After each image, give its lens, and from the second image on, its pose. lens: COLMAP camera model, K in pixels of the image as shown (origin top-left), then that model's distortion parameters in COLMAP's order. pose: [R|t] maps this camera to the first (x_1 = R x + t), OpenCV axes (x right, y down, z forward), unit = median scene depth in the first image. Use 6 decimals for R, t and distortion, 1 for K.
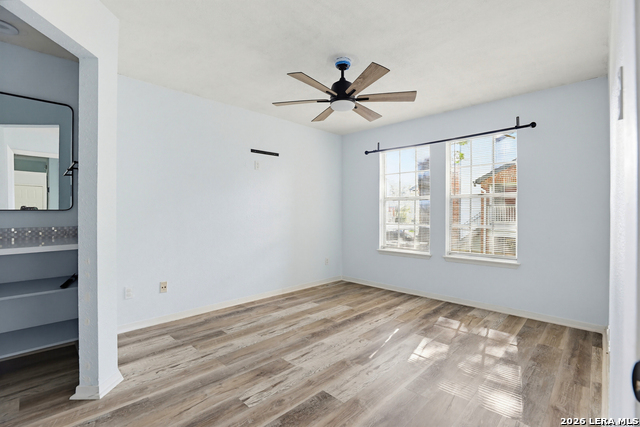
lens RADIAL K [[298.6, 0, 319.6], [0, 298.6, 209.6], [0, 0, 1]] dist [-0.000911, -0.000084]
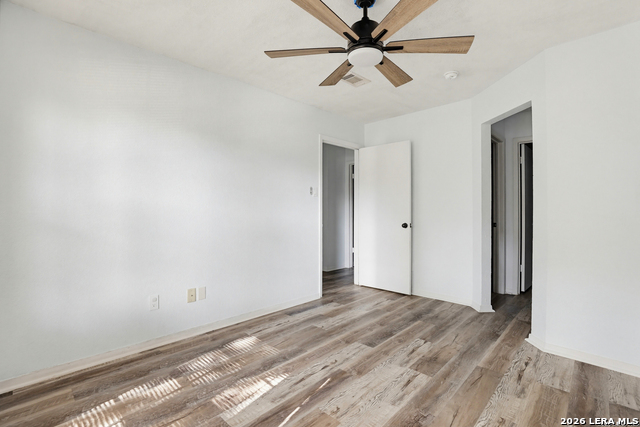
lens RADIAL K [[298.6, 0, 319.6], [0, 298.6, 209.6], [0, 0, 1]] dist [-0.000911, -0.000084]
pose [[-0.999962, -0.007652, -0.004236, 0.213140], [-0.007653, 0.999971, 0.000200, 0.010396], [0.004234, 0.000233, -0.999991, 1.937929]]
